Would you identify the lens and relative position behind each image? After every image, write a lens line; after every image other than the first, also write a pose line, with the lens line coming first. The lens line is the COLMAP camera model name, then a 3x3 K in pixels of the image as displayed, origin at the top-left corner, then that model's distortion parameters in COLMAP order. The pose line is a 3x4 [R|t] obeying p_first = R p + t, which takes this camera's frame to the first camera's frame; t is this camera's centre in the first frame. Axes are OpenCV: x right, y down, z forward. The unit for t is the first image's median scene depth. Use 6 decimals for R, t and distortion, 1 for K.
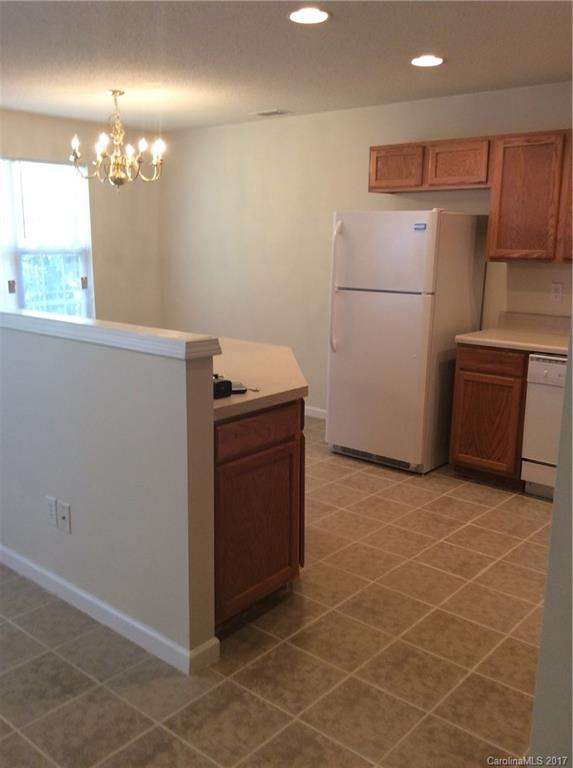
lens RADIAL K [[702.5, 0, 286.5], [0, 702.5, 384.0], [0, 0, 1]] dist [0.185092, -0.457446]
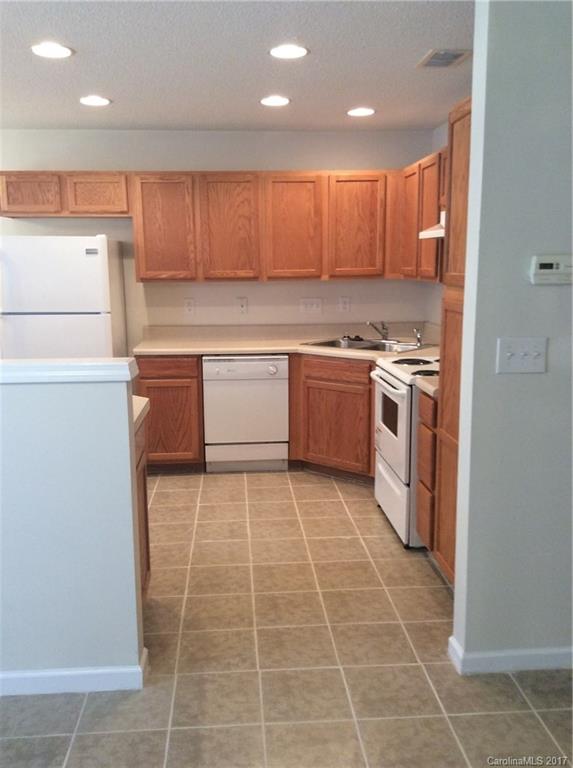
lens RADIAL K [[702.5, 0, 286.5], [0, 702.5, 384.0], [0, 0, 1]] dist [0.185092, -0.457446]
pose [[0.699014, -0.141187, 0.701032, -0.391132], [0.160949, 0.986226, 0.038139, -0.018586], [-0.696760, 0.086171, 0.712109, 0.051360]]
